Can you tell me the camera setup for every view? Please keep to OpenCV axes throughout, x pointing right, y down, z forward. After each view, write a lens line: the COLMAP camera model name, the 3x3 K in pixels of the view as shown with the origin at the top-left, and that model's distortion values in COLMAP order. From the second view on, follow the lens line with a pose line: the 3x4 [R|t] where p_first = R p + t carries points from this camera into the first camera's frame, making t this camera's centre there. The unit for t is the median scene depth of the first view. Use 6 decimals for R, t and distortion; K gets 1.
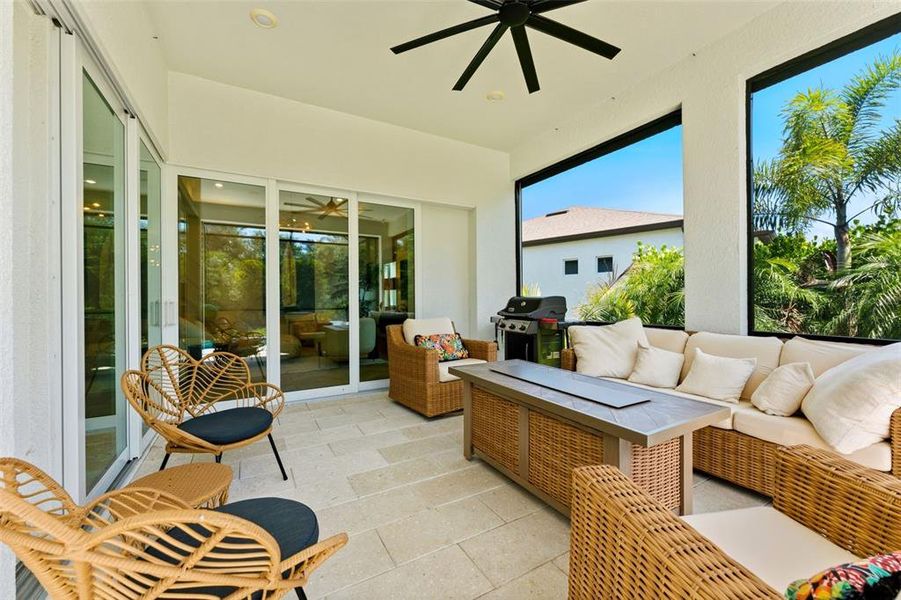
lens RADIAL K [[355.7, 0, 450.5], [0, 355.7, 300.0], [0, 0, 1]] dist [-0.001227, -0.000220]
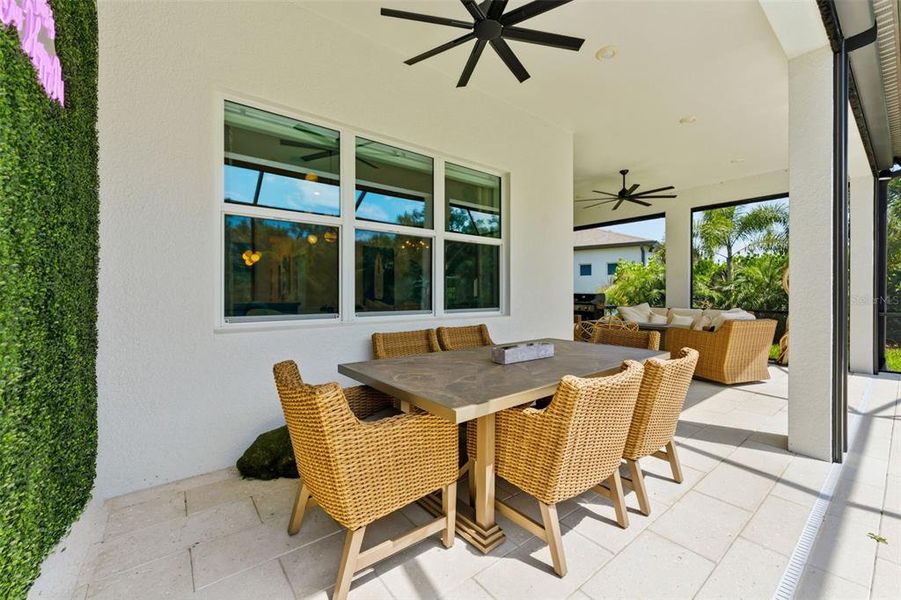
lens RADIAL K [[364.5, 0, 450.5], [0, 364.5, 300.0], [0, 0, 1]] dist [0.001112, 0.000009]
pose [[0.988196, 0.008124, 0.152979, -0.711552], [-0.009599, 0.999914, 0.008902, 0.016514], [-0.152894, -0.010265, 0.988189, -0.742081]]
